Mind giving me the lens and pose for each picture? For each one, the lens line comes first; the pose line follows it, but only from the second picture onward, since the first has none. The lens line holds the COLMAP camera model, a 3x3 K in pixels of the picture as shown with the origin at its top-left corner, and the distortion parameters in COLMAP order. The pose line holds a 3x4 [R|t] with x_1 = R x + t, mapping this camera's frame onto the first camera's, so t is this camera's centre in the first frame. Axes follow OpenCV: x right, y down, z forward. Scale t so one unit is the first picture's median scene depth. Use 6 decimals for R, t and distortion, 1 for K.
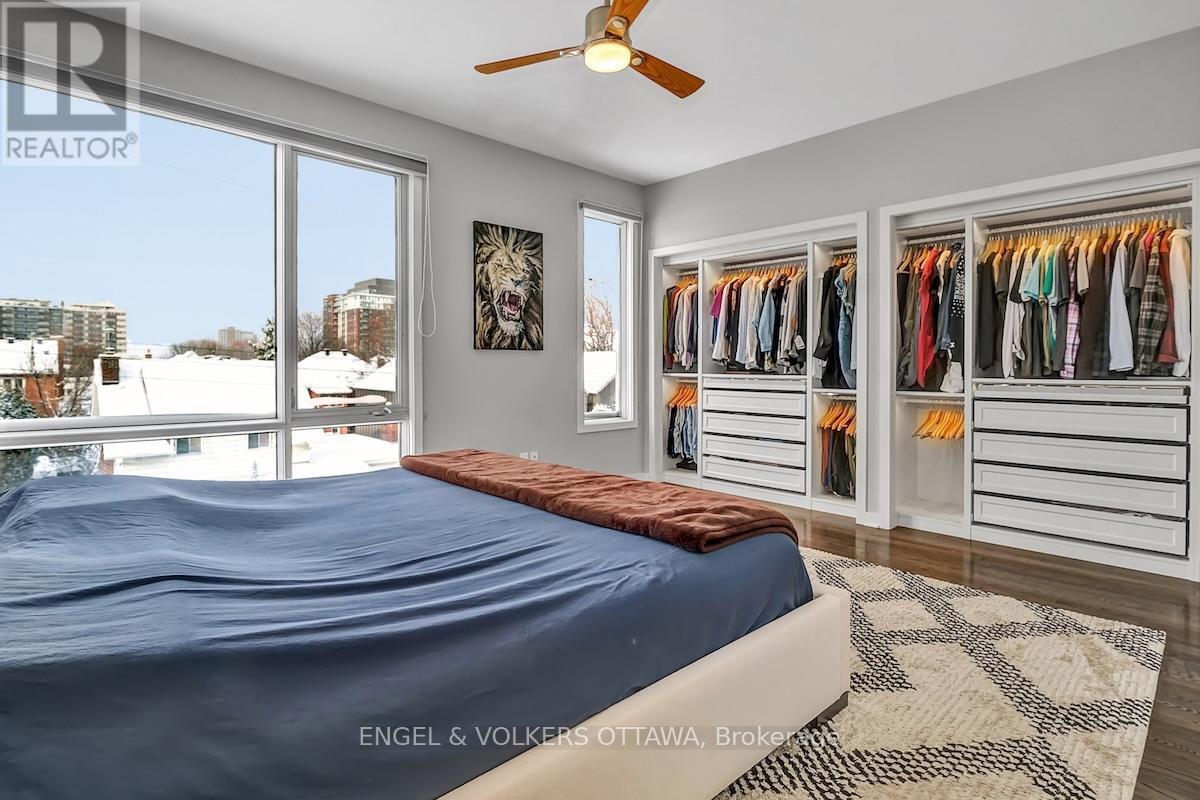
lens RADIAL K [[600.0, 0, 597.6], [0, 600.0, 364.6], [0, 0, 1]] dist [-0.002378, -0.000397]
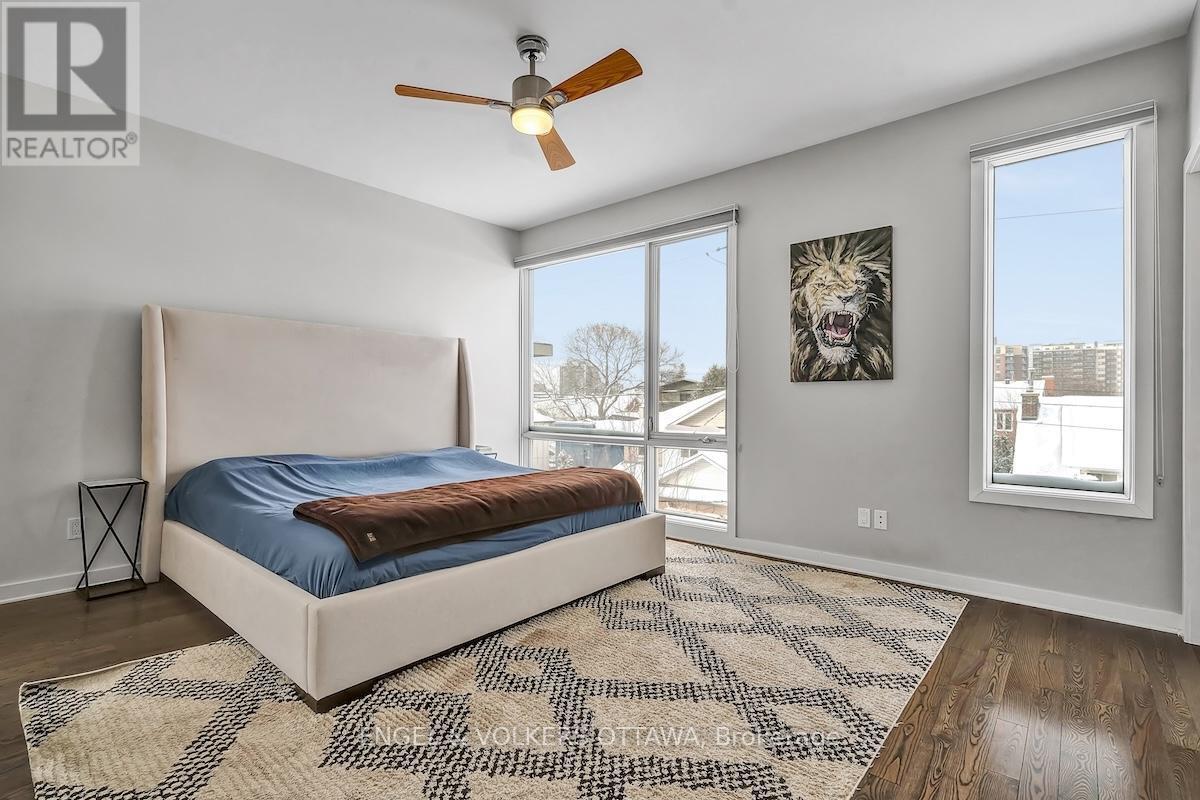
lens RADIAL K [[570.7, 0, 597.1], [0, 570.7, 397.2], [0, 0, 1]] dist [0.000662, 0.000427]
pose [[0.089083, -0.007560, -0.995996, 0.623159], [-0.000705, 0.999970, -0.007653, 0.004482], [0.996024, 0.001384, 0.089075, 0.592321]]
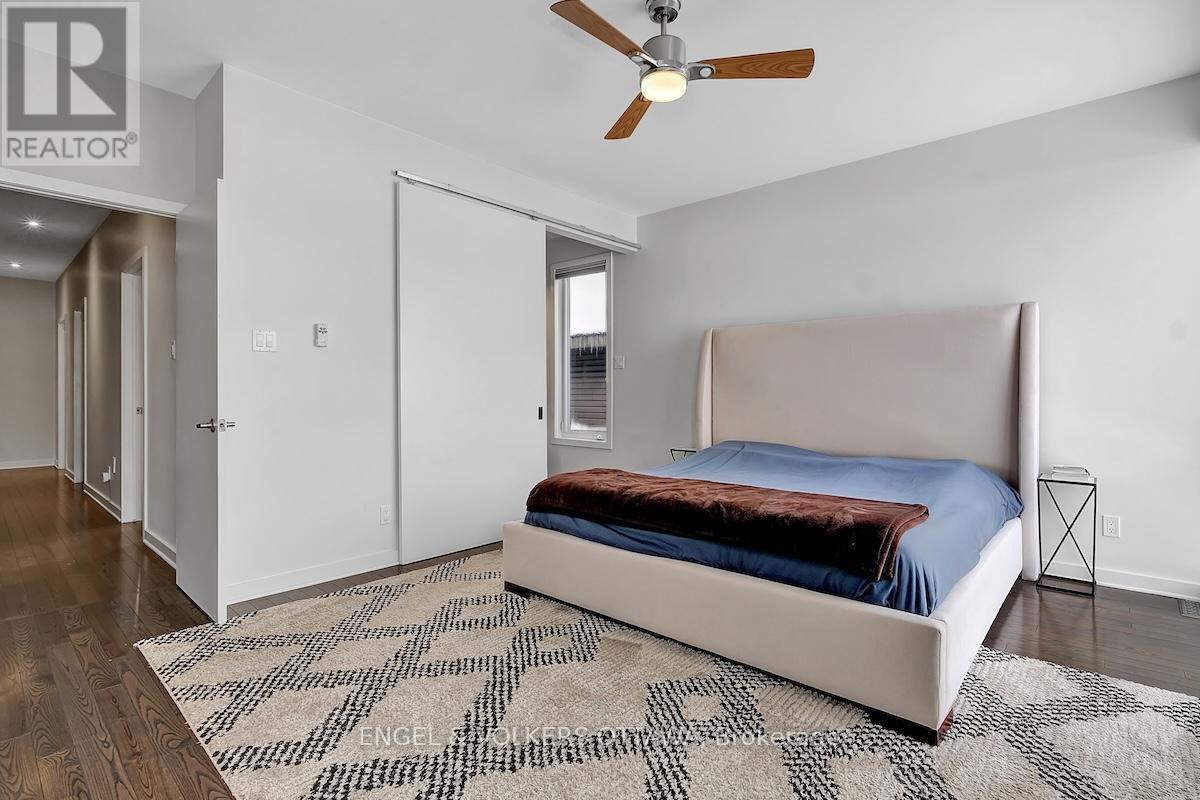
lens RADIAL K [[570.7, 0, 597.1], [0, 570.7, 397.2], [0, 0, 1]] dist [0.000662, 0.000427]
pose [[-0.997911, -0.005046, -0.064409, 0.109511], [-0.005315, 0.999978, 0.004003, 0.002383], [0.064388, 0.004337, -0.997916, 1.120222]]
